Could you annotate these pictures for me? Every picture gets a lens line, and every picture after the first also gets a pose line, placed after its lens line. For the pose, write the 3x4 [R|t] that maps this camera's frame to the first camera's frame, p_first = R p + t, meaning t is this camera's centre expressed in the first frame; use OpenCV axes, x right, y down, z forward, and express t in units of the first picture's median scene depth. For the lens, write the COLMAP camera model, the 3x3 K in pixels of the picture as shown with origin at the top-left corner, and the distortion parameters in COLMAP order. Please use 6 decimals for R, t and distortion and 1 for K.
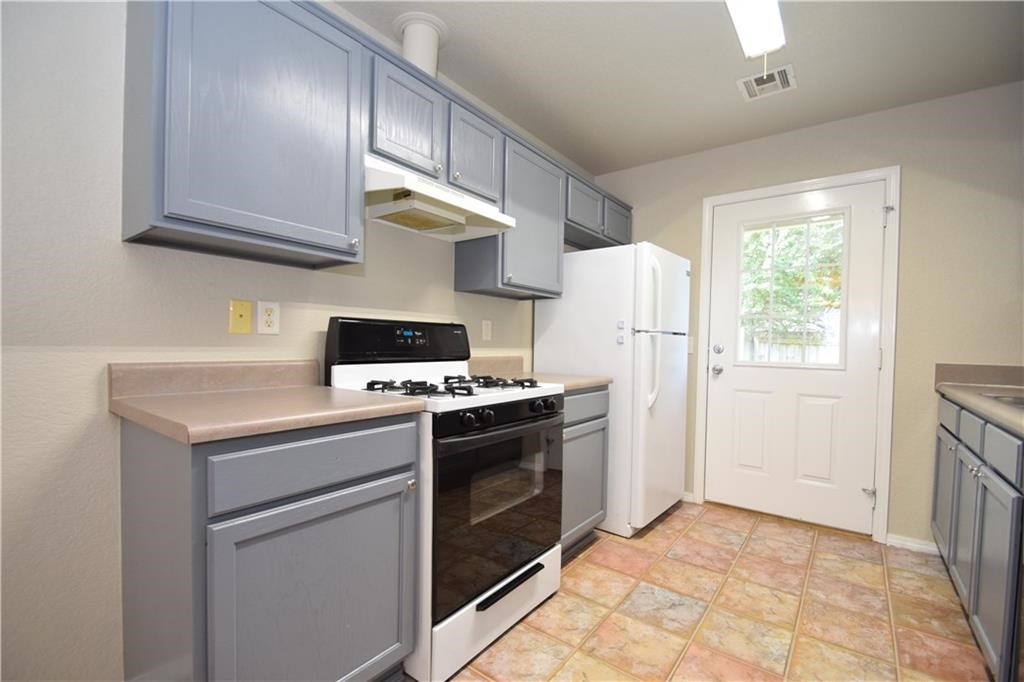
lens RADIAL K [[453.8, 0, 502.6], [0, 453.8, 352.3], [0, 0, 1]] dist [-0.015166, -0.000233]
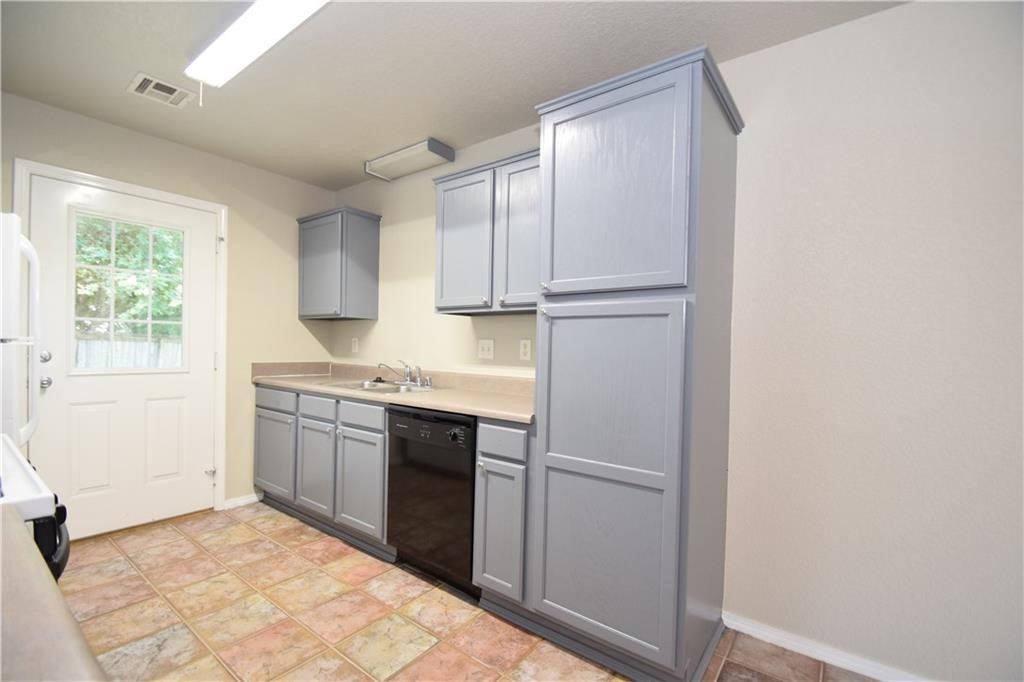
lens RADIAL K [[453.8, 0, 502.6], [0, 453.8, 352.3], [0, 0, 1]] dist [-0.015166, -0.000233]
pose [[0.004317, -0.034360, 0.999400, -0.448313], [0.003361, 0.999404, 0.034345, -0.057489], [-0.999985, 0.003211, 0.004430, 0.263823]]
